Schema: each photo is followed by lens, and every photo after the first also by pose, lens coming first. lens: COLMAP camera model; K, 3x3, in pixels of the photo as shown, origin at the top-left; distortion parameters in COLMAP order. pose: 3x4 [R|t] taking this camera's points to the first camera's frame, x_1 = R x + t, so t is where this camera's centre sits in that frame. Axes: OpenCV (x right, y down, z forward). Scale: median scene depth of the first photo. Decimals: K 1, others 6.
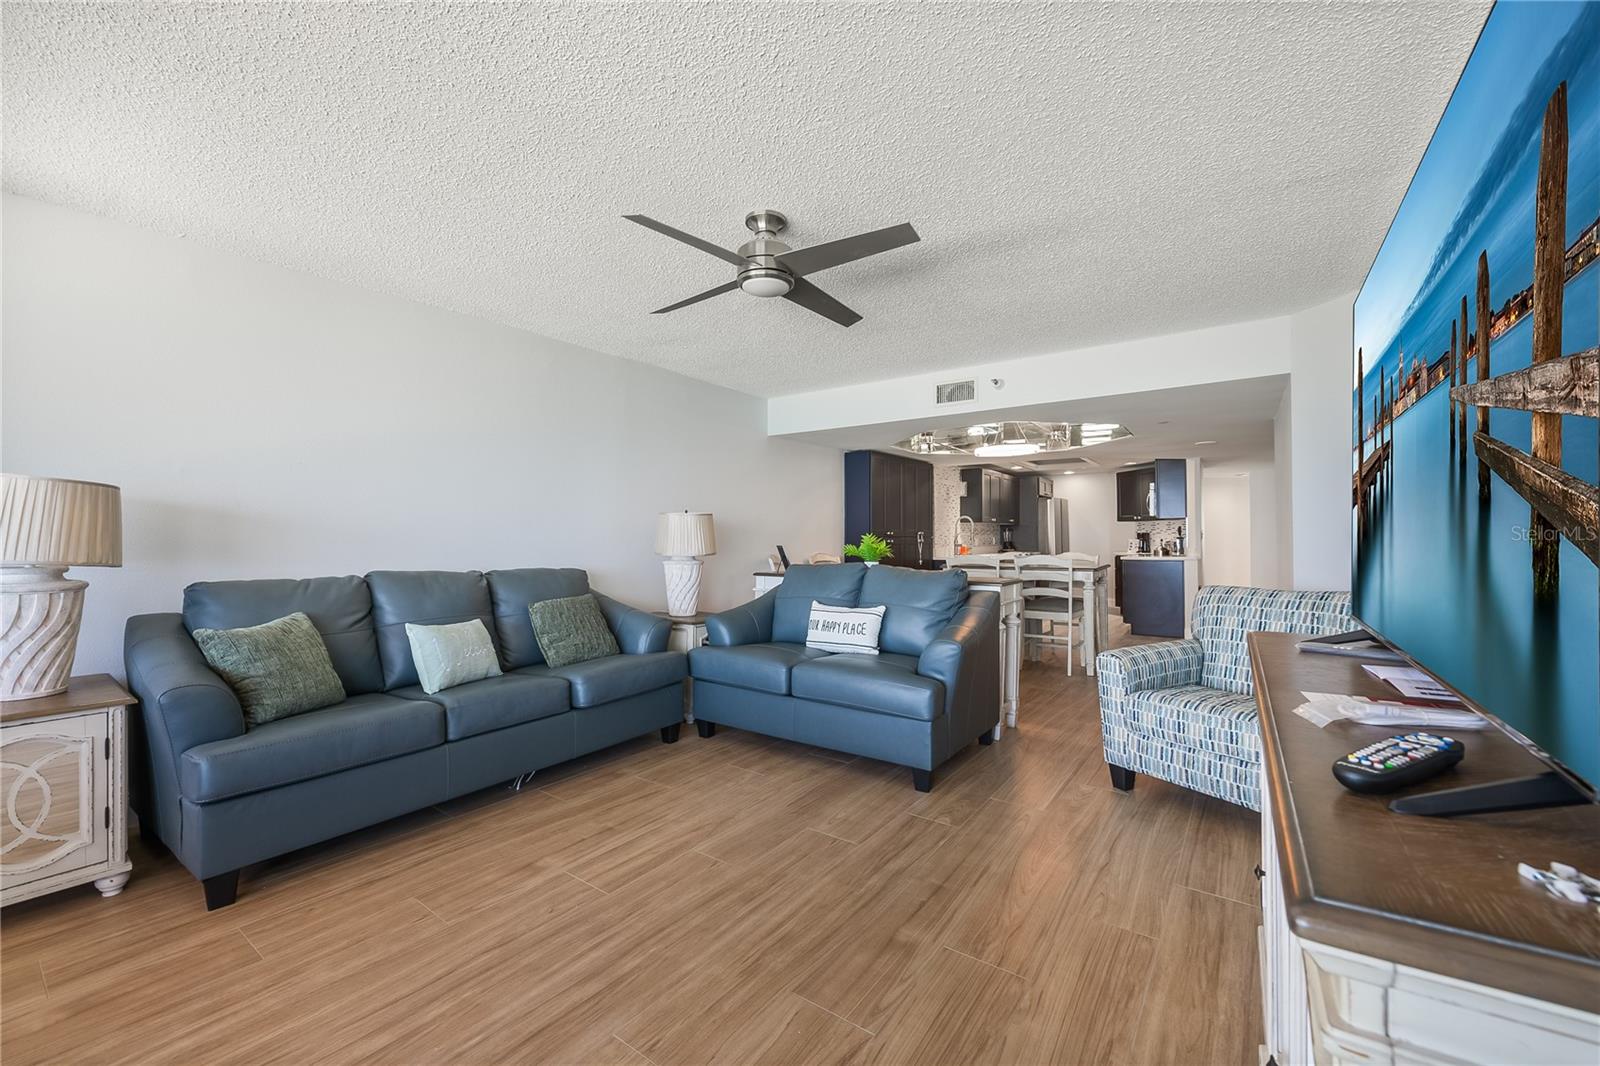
lens RADIAL K [[639.0, 0, 806.3], [0, 639.0, 534.1], [0, 0, 1]] dist [0.000803, -0.000345]
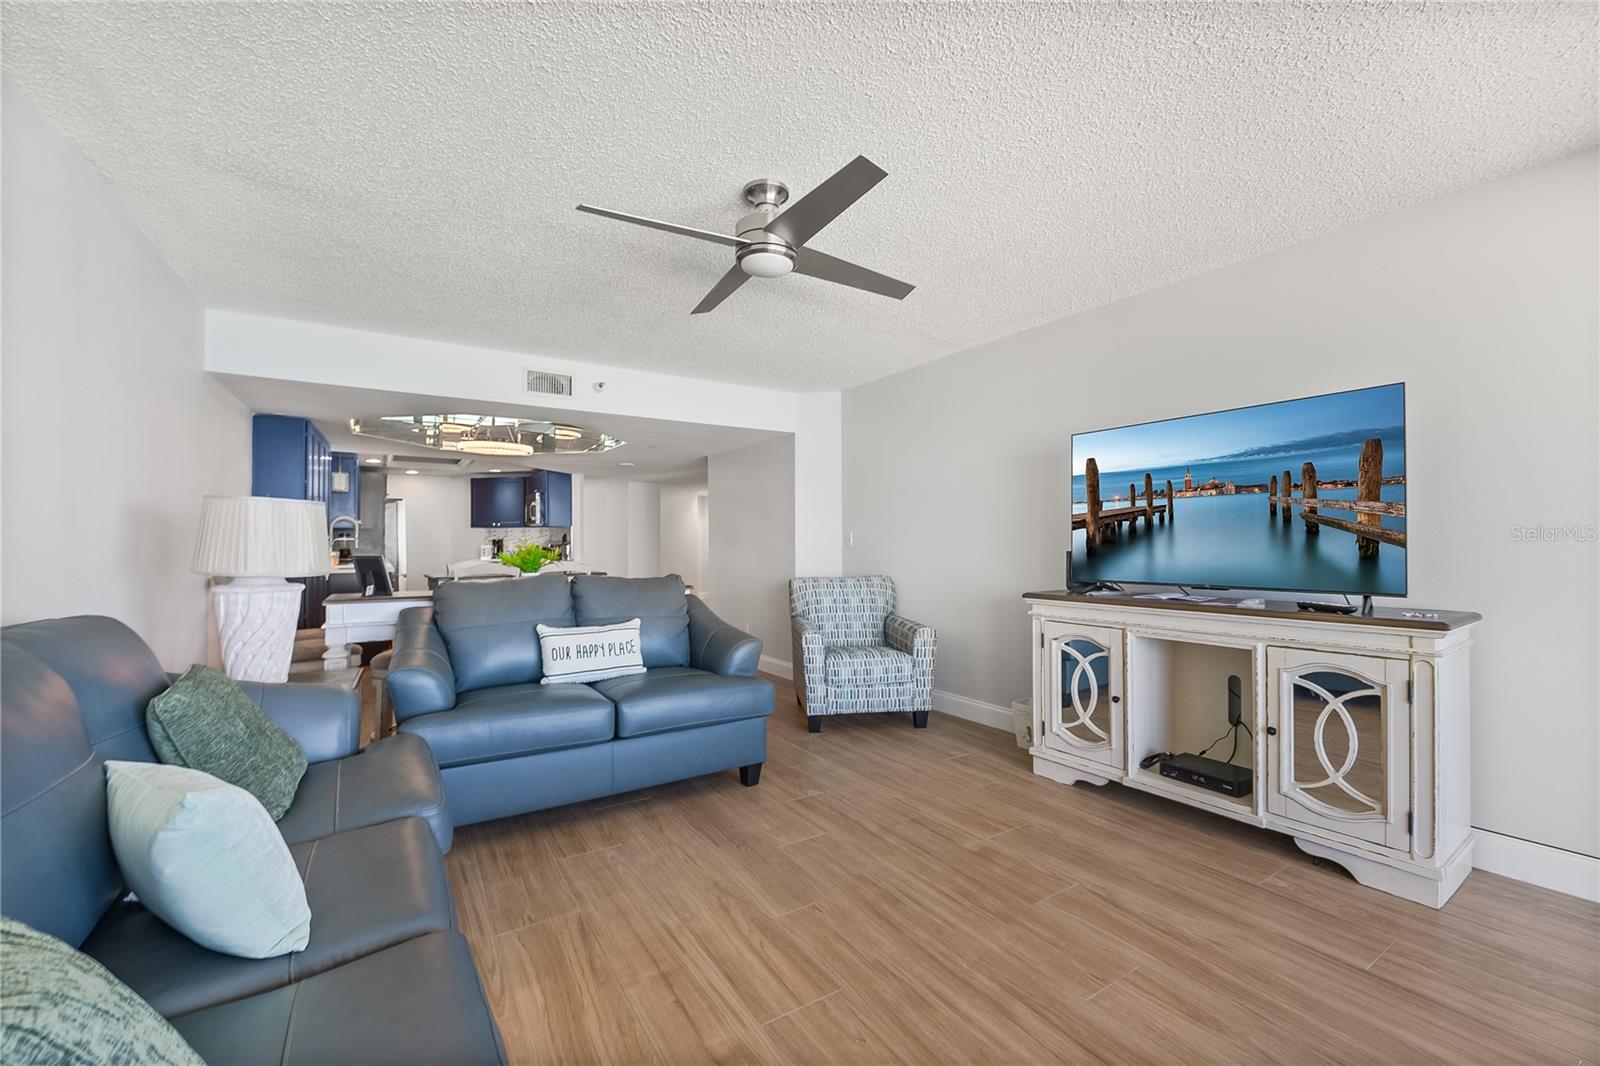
lens RADIAL K [[639.0, 0, 801.1], [0, 639.0, 537.7], [0, 0, 1]] dist [0.000803, -0.000345]
pose [[0.378370, 0.009362, 0.925607, -0.848719], [-0.005253, 0.999954, -0.007966, 0.004378], [-0.925640, -0.001848, 0.378402, 0.588840]]
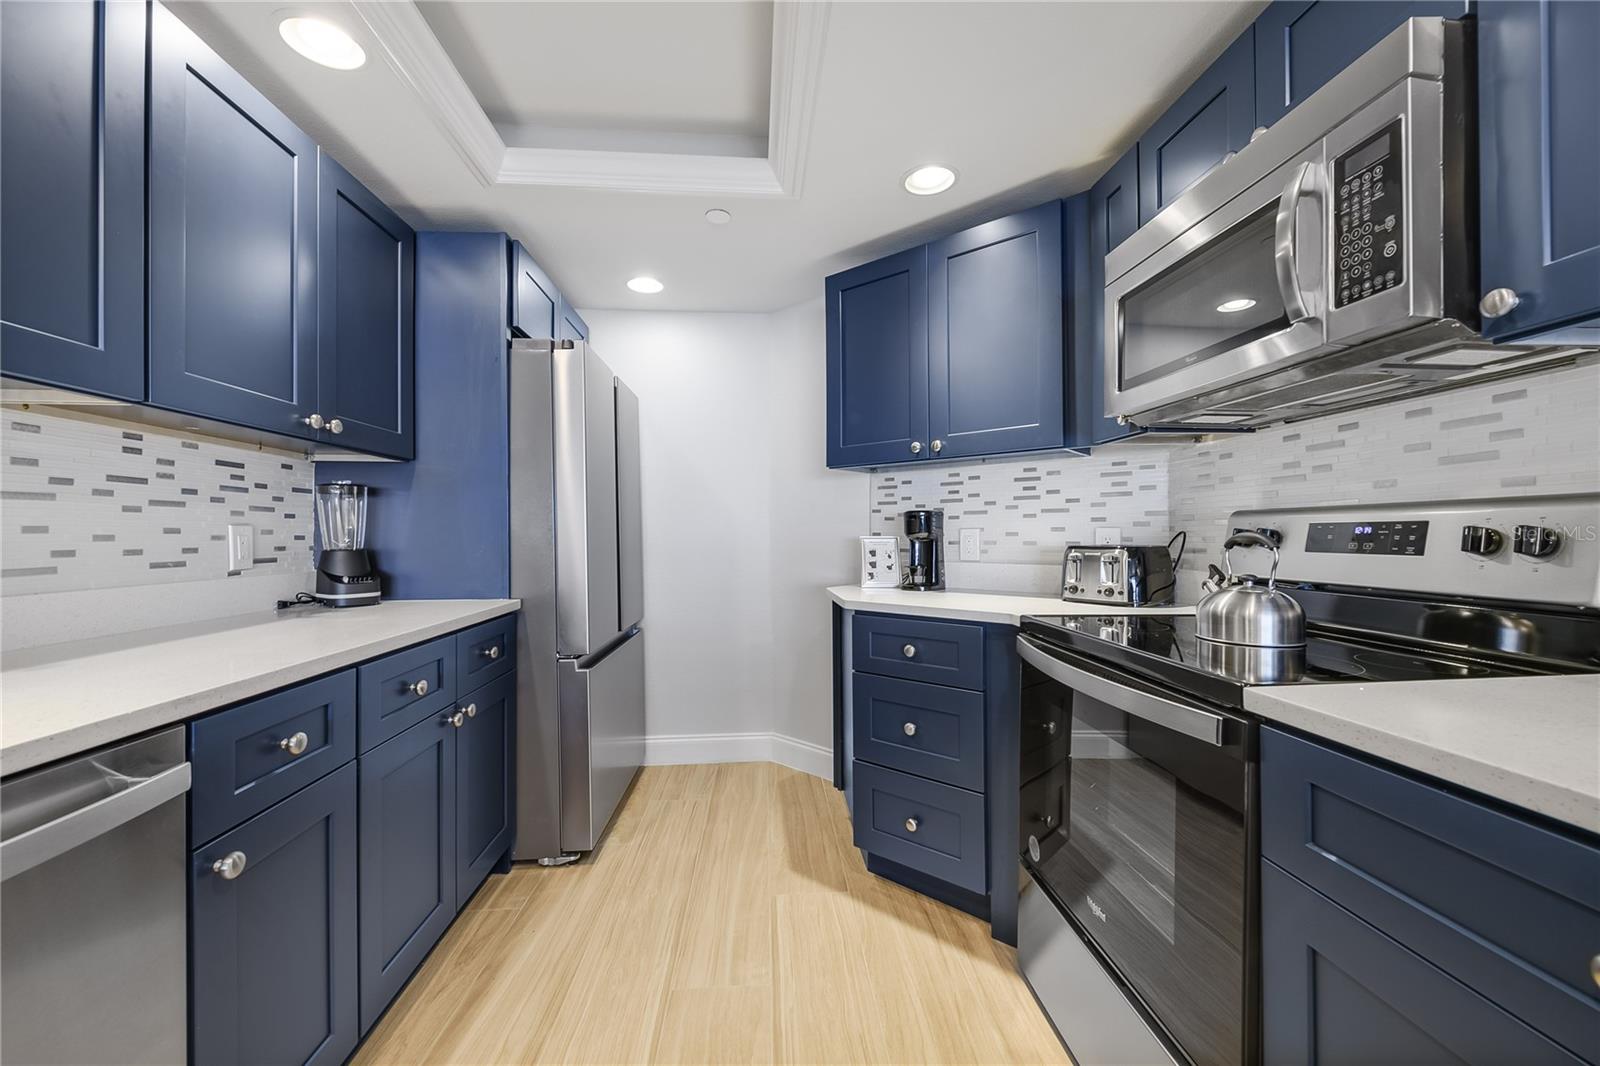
lens RADIAL K [[639.0, 0, 798.5], [0, 639.0, 533.5], [0, 0, 1]] dist [0.000803, -0.000345]
pose [[0.789486, -0.003140, 0.613761, 1.179891], [0.001261, 0.999993, 0.003493, 0.021361], [-0.613768, -0.001984, 0.789484, 2.969141]]
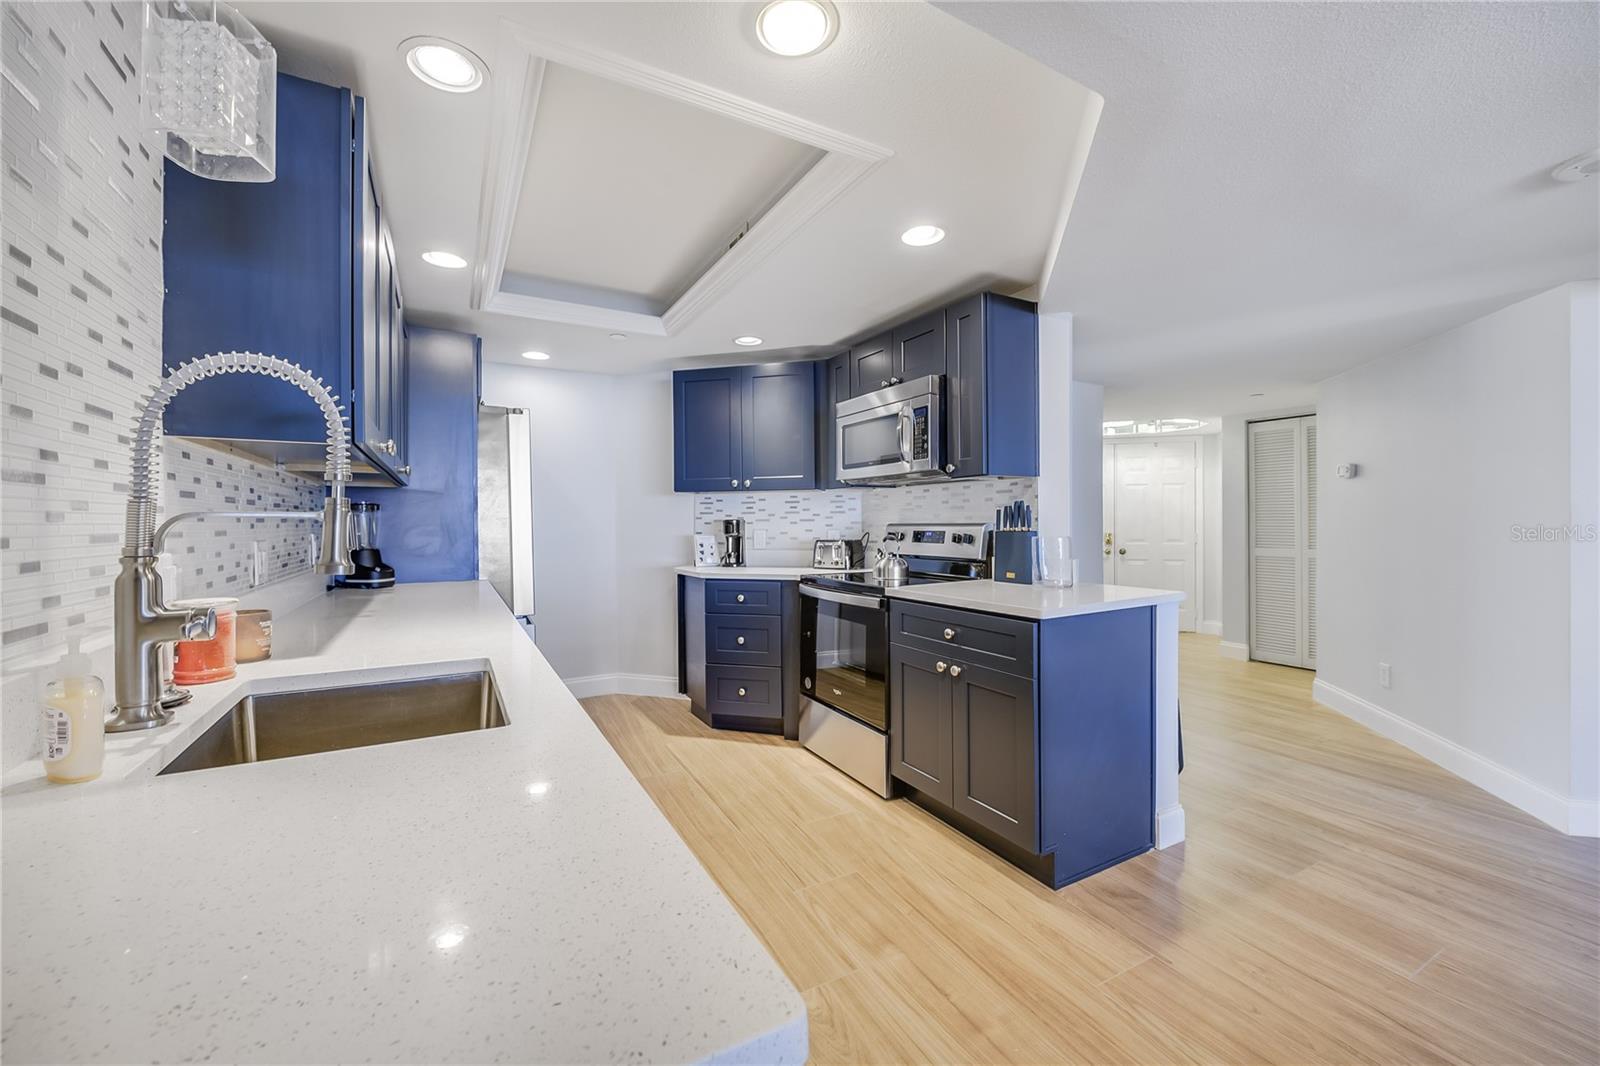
lens RADIAL K [[639.0, 0, 813.6], [0, 639.0, 526.7], [0, 0, 1]] dist [0.000803, -0.000345]
pose [[0.437164, -0.008655, 0.899340, 0.594244], [-0.000035, 0.999954, 0.009641, -0.004946], [-0.899382, -0.004247, 0.437144, 2.744624]]
